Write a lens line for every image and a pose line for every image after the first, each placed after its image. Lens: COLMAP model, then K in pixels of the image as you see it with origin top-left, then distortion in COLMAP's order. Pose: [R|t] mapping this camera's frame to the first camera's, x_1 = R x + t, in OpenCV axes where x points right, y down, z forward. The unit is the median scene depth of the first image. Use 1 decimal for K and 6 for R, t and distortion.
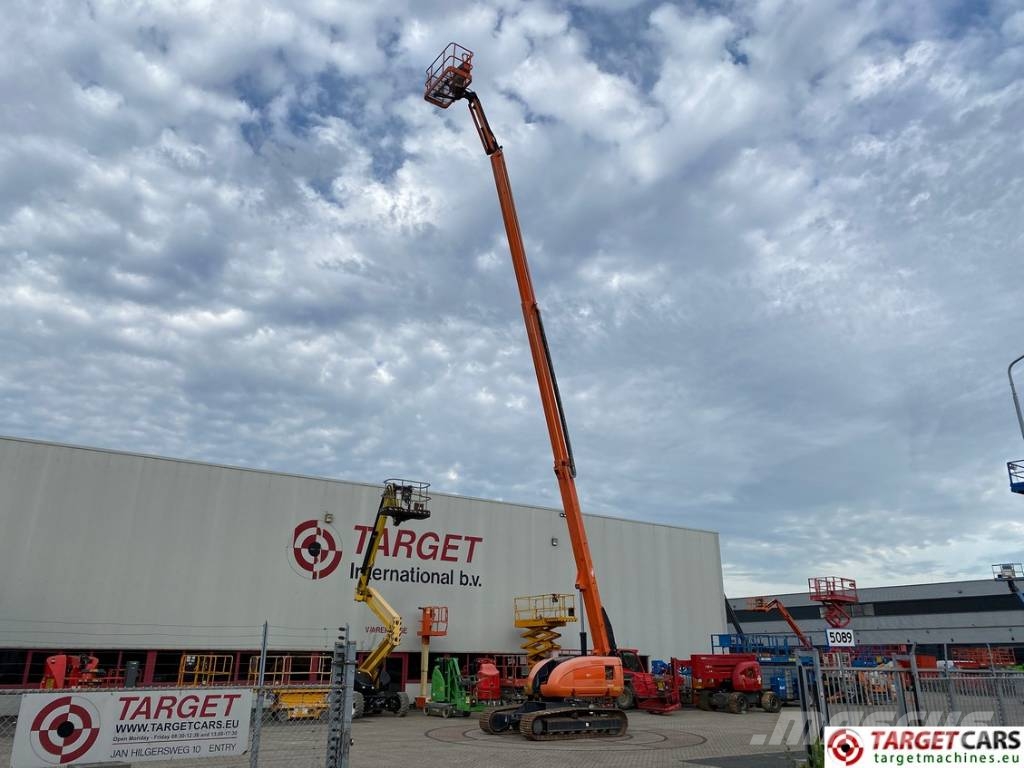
lens RADIAL K [[798.0, 0, 510.3], [0, 798.0, 360.7], [0, 0, 1]] dist [0.030697, -0.005862]
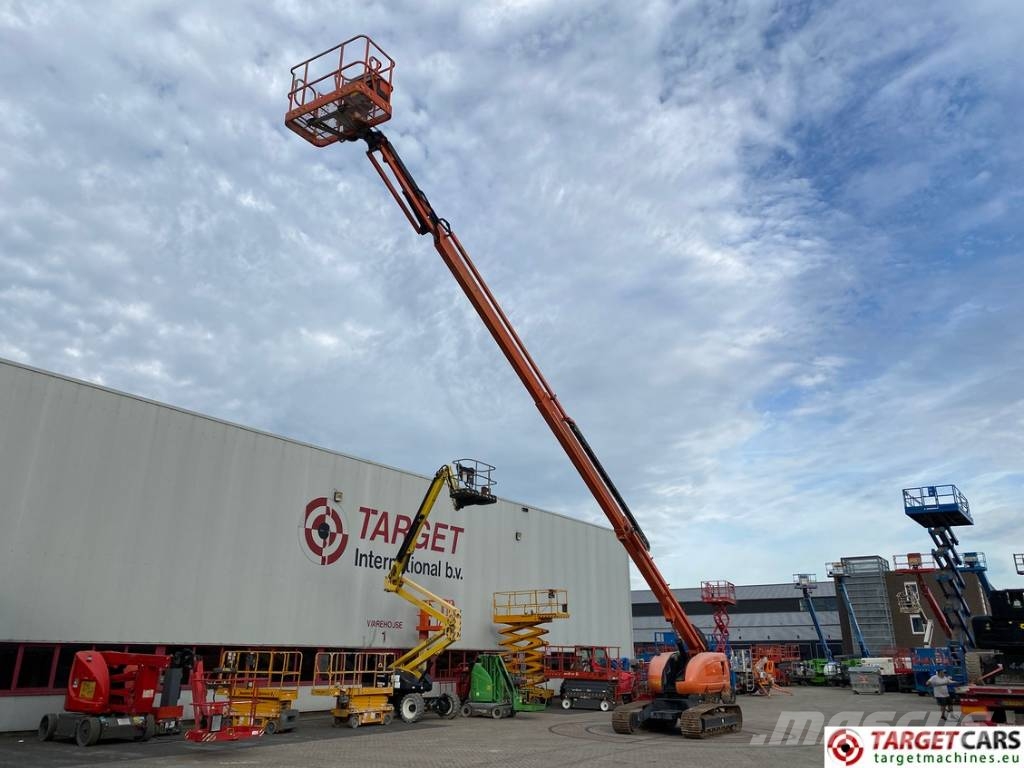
lens RADIAL K [[817.9, 0, 518.8], [0, 817.9, 378.0], [0, 0, 1]] dist [0.035922, -0.007833]
pose [[0.926253, 0.118922, 0.357650, -0.364614], [-0.128962, 0.991640, 0.004262, 0.038461], [-0.354153, -0.050071, 0.933846, 0.100509]]
